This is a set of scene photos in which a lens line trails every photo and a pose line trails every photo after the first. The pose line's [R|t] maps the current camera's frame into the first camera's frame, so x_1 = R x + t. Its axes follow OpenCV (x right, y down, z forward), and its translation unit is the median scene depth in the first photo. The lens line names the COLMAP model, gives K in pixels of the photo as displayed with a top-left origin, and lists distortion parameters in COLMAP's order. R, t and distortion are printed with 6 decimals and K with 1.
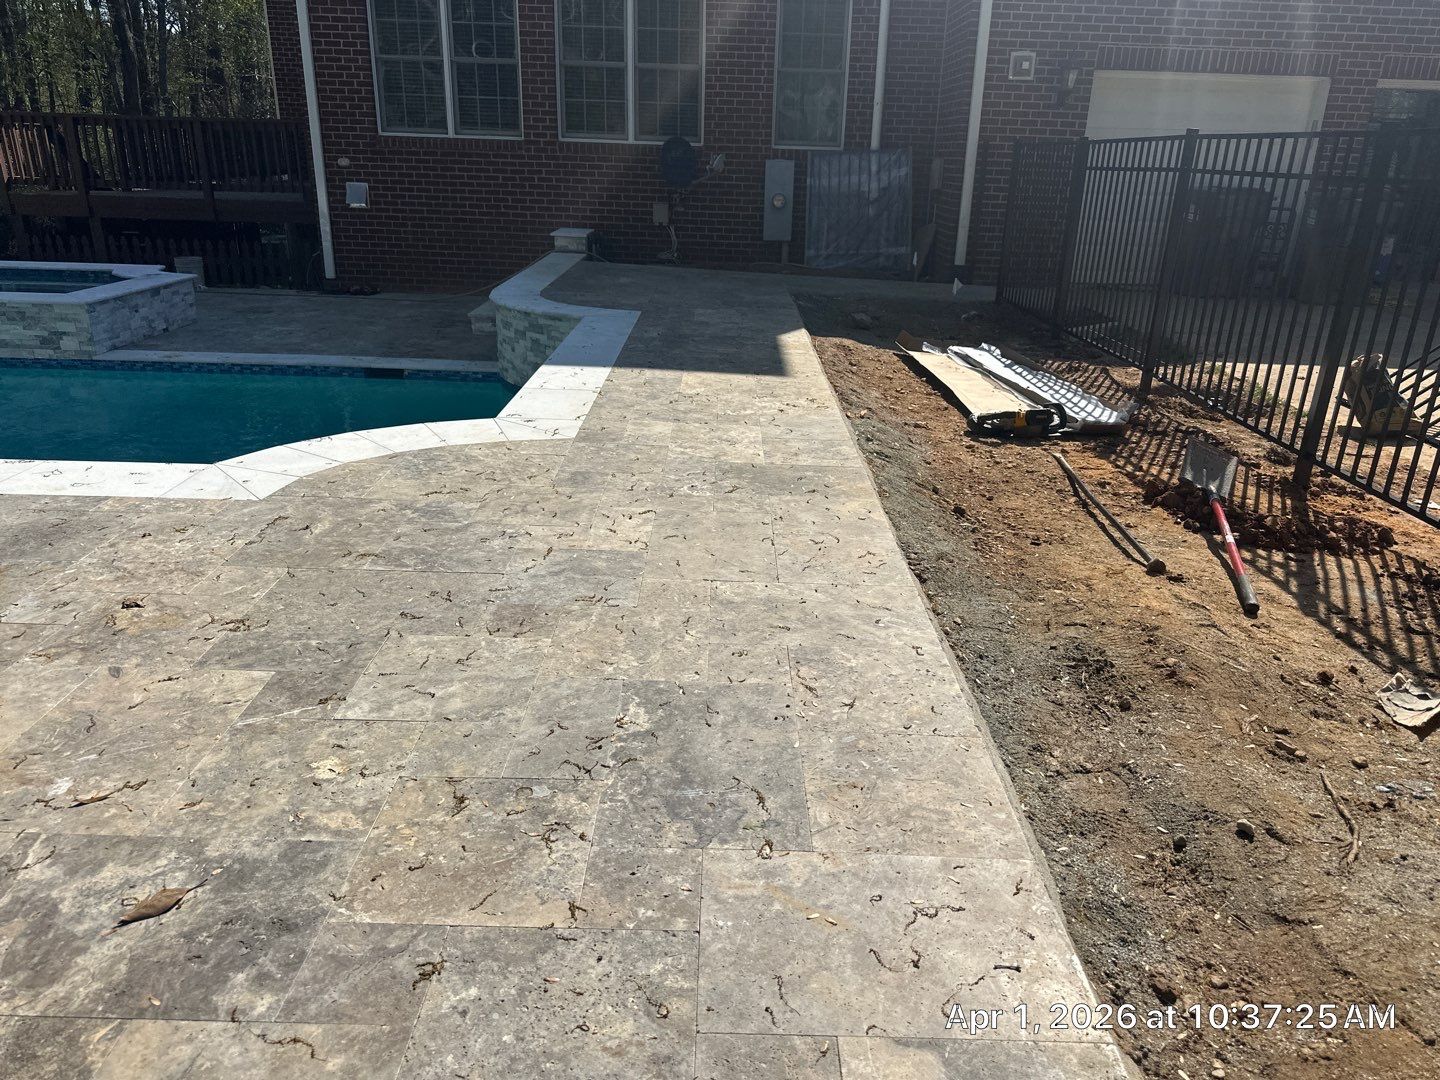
lens RADIAL K [[1065.8, 0, 720.0], [0, 1065.8, 540.0], [0, 0, 1]] dist [0.054198, -0.076919]
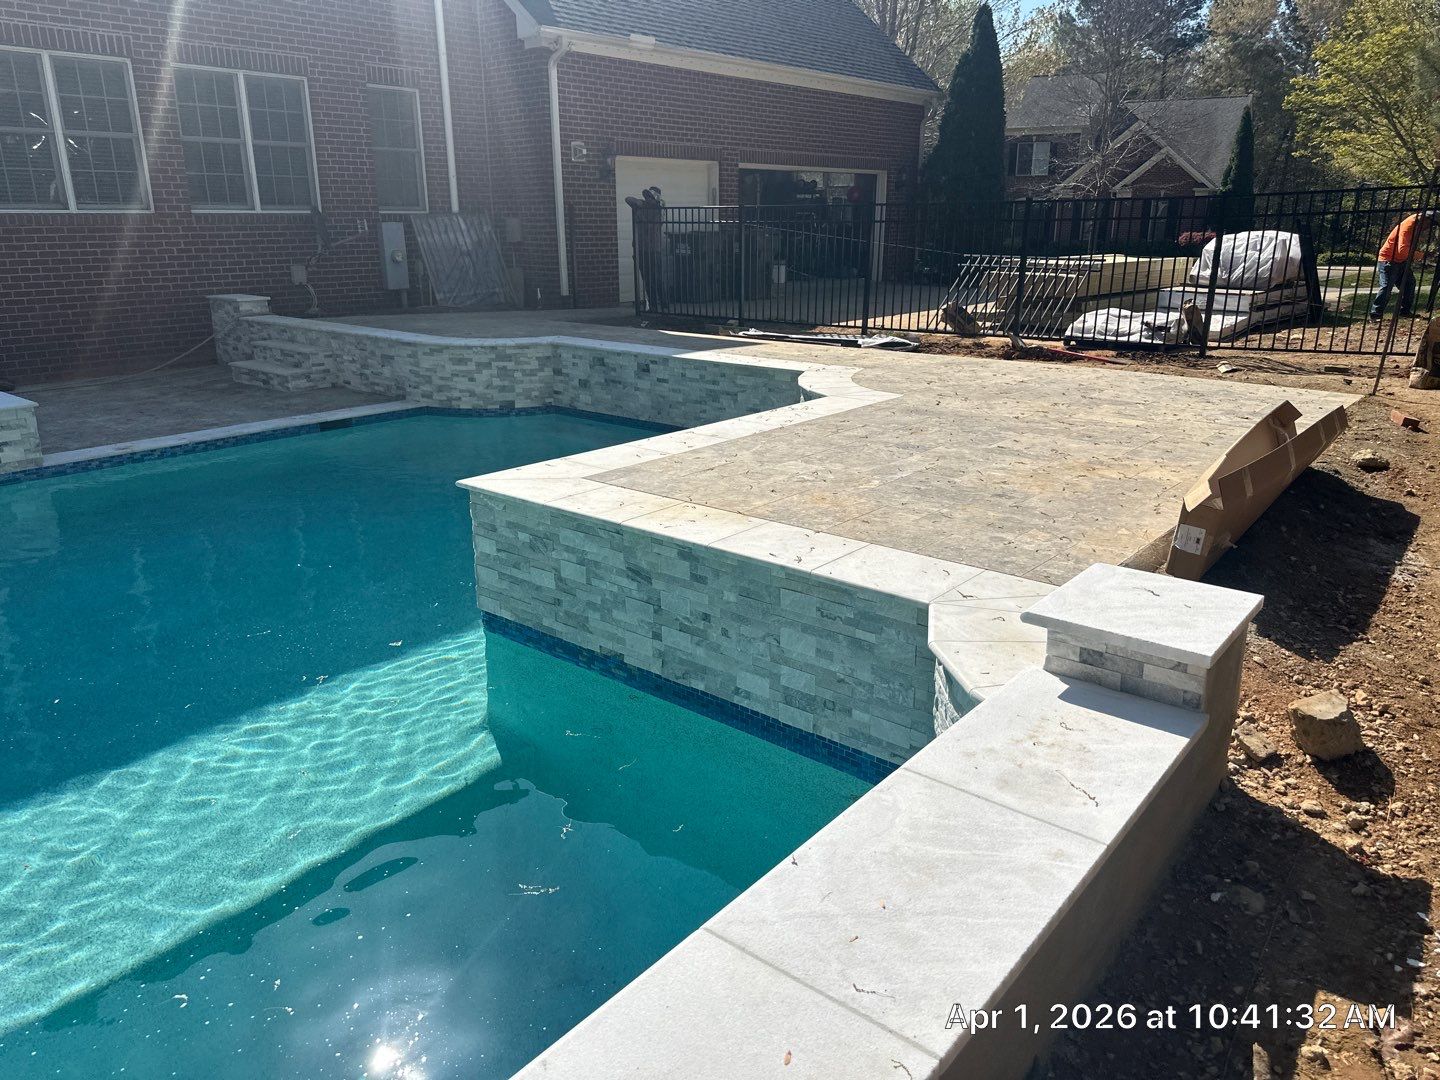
lens RADIAL K [[1011.5, 0, 720.0], [0, 1011.5, 540.0], [0, 0, 1]] dist [-0.002404, -0.008986]
pose [[0.644850, -0.259766, 0.718811, -0.670592], [0.278251, 0.955723, 0.095761, -0.025667], [-0.711860, 0.138259, 0.688578, 0.016943]]
